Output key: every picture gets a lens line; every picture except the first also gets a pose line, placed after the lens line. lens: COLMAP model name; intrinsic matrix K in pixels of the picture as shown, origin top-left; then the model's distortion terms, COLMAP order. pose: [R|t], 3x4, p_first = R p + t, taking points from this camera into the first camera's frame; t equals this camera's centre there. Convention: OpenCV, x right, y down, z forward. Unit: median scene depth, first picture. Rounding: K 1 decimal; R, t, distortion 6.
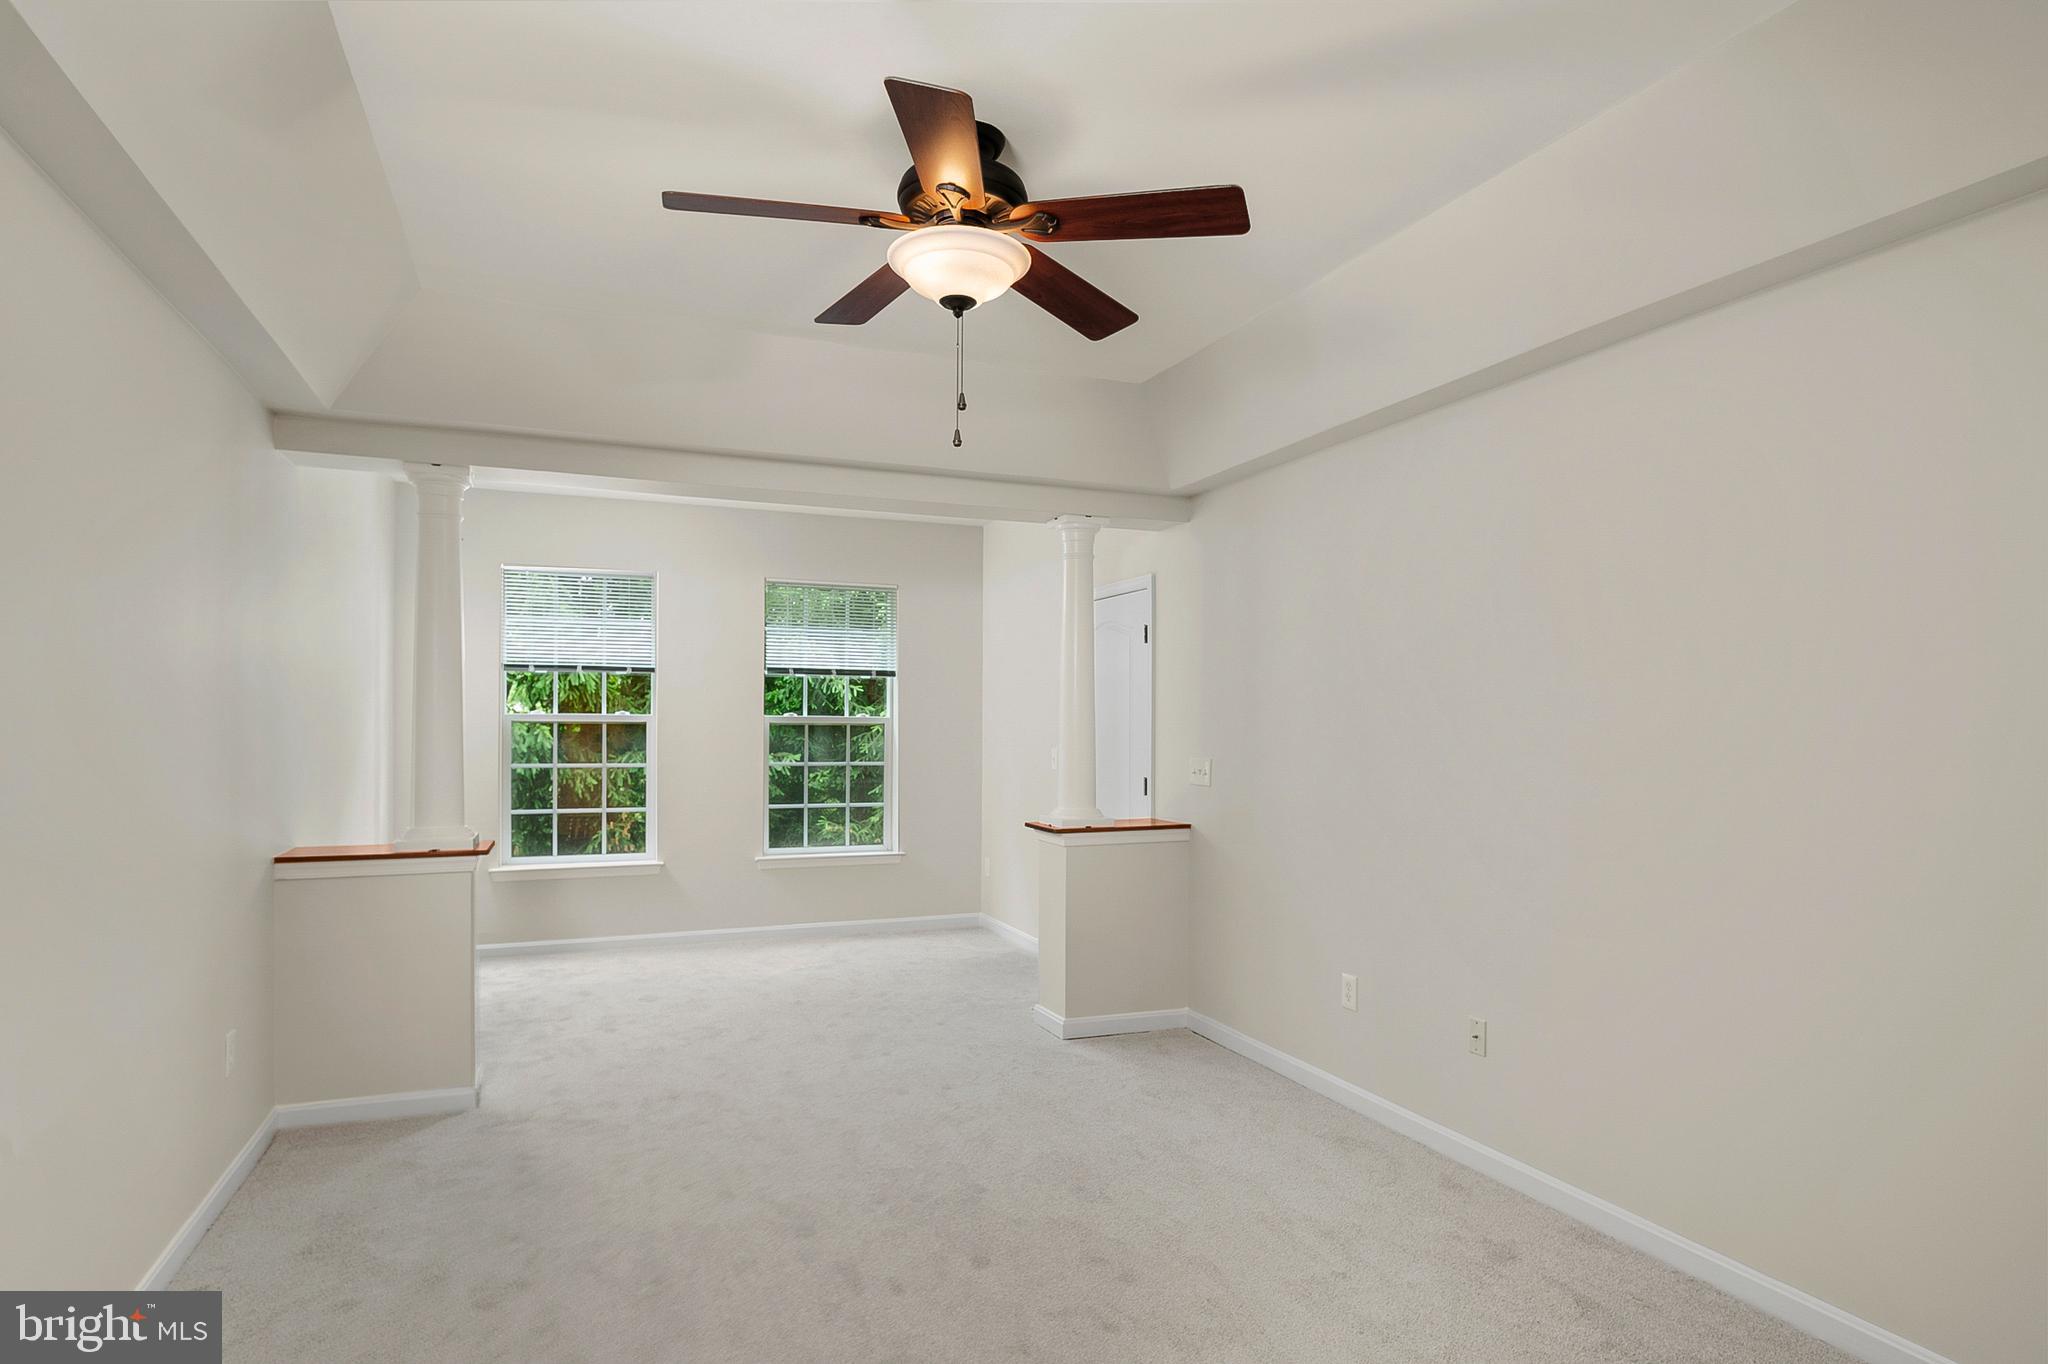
lens RADIAL K [[1108.8, 0, 1024.0], [0, 1108.8, 682.0], [0, 0, 1]] dist [-0.001142, -0.001235]
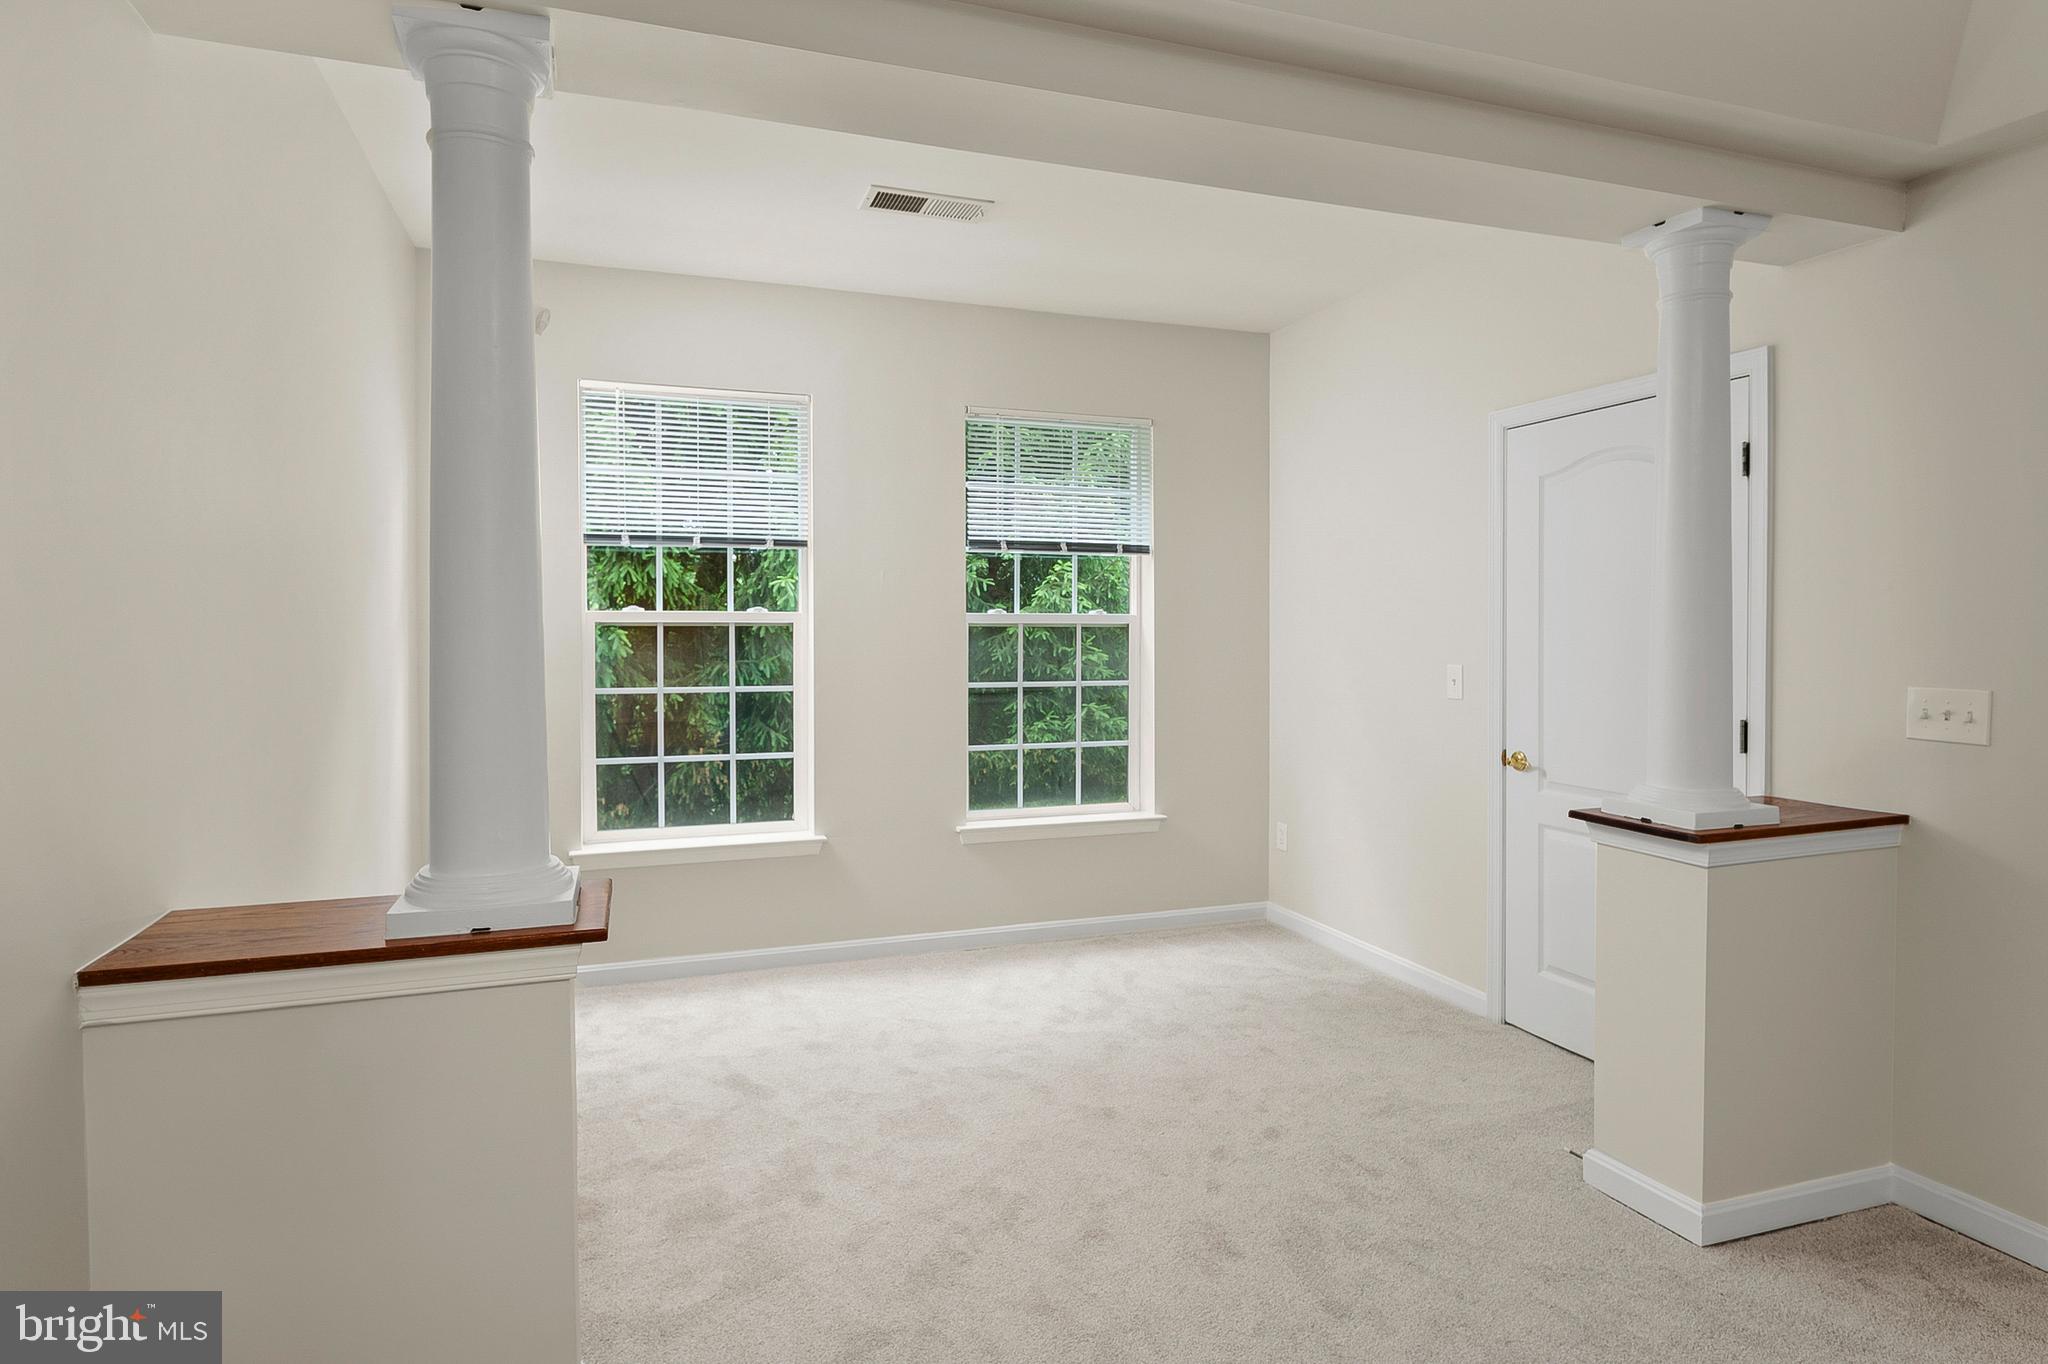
lens RADIAL K [[1135.9, 0, 1017.8], [0, 1135.9, 618.7], [0, 0, 1]] dist [-0.007347, -0.000800]
pose [[0.998872, -0.002857, -0.047407, -0.183515], [0.004380, 0.999476, 0.032064, 0.013321], [0.047291, -0.032235, 0.998361, 0.348912]]
